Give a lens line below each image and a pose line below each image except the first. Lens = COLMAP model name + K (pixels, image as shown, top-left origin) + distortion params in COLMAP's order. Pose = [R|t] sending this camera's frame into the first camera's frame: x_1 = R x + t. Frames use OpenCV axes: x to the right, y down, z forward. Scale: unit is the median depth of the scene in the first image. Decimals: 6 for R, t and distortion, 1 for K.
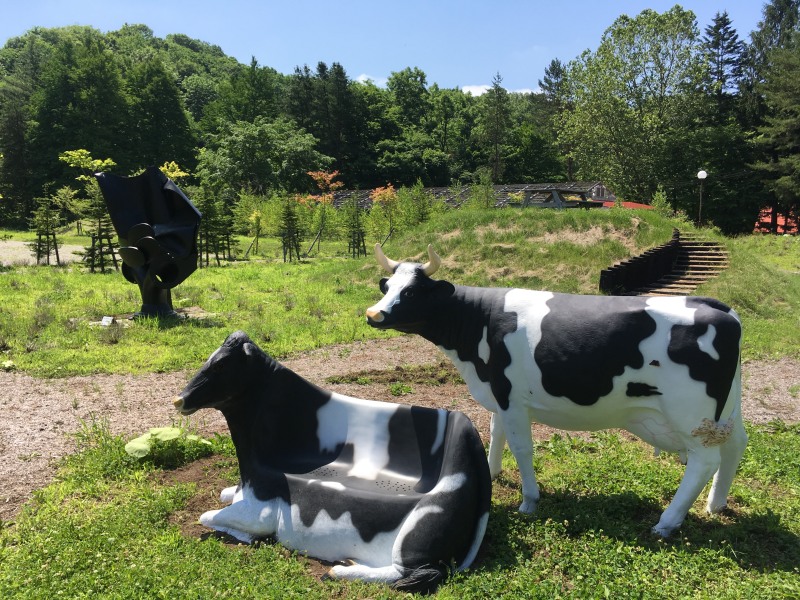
lens RADIAL K [[685.5, 0, 403.9], [0, 685.5, 304.2], [0, 0, 1]] dist [0.061726, -0.076105]
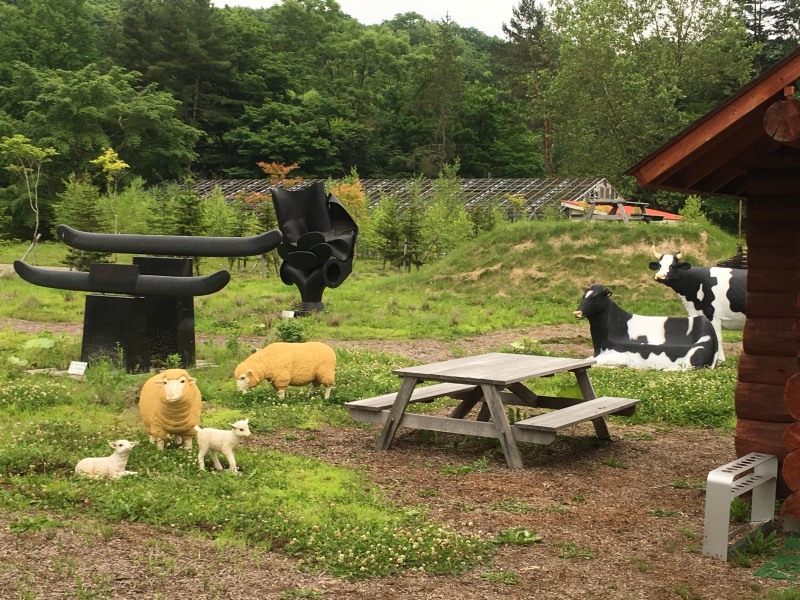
lens RADIAL K [[1201.6, 0, 401.4], [0, 1201.6, 295.5], [0, 0, 1]] dist [0.055056, 0.000000]
pose [[0.989845, 0.008885, 0.141871, -0.222774], [0.000157, 0.997976, -0.063596, 0.050911], [-0.142149, 0.062973, 0.987840, -0.432693]]
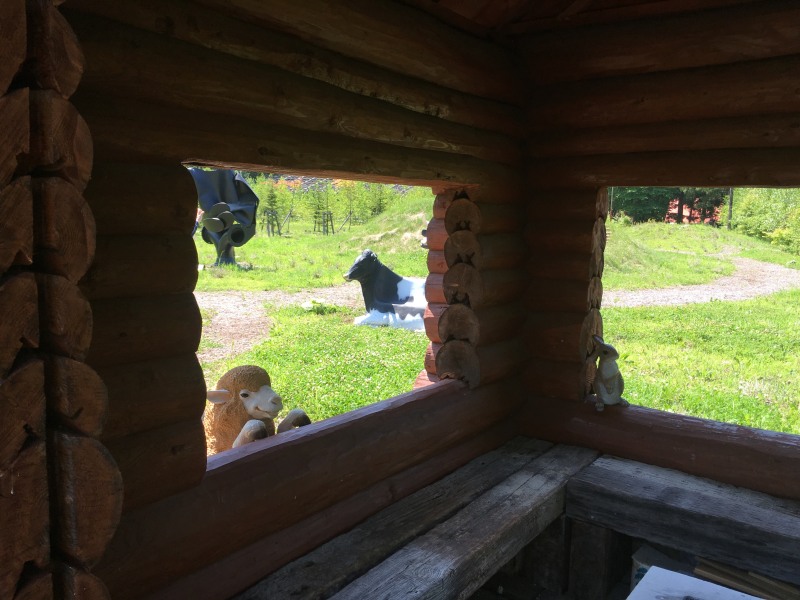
lens RADIAL K [[685.5, 0, 403.1], [0, 685.5, 302.8], [0, 0, 1]] dist [0.061726, -0.076105]
pose [[0.995550, 0.009148, 0.093789, -0.053802], [-0.011065, 0.999740, 0.019939, 0.028264], [-0.093582, -0.020888, 0.995392, -0.226995]]
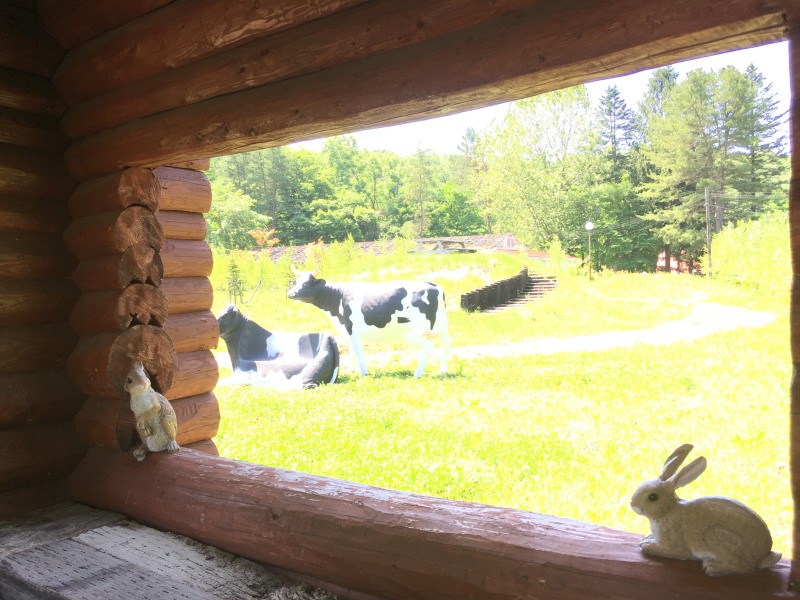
lens RADIAL K [[685.5, 0, 401.4], [0, 685.5, 297.8], [0, 0, 1]] dist [0.061726, -0.076105]
pose [[0.995904, -0.031615, 0.084710, 0.020058], [0.038917, 0.995536, -0.085983, 0.037224], [-0.081614, 0.088928, 0.992689, -0.204305]]
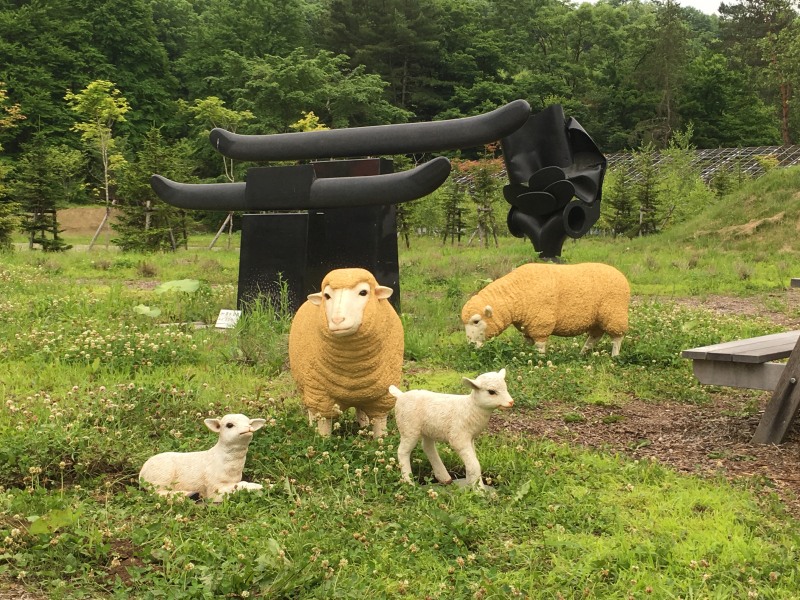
lens RADIAL K [[1201.6, 0, 395.9], [0, 1201.6, 301.1], [0, 0, 1]] dist [0.055056, 0.000000]
pose [[0.999290, -0.006697, -0.037064, -0.225173], [0.004600, 0.998399, -0.056379, 0.063514], [0.037382, 0.056168, 0.997721, -0.248047]]
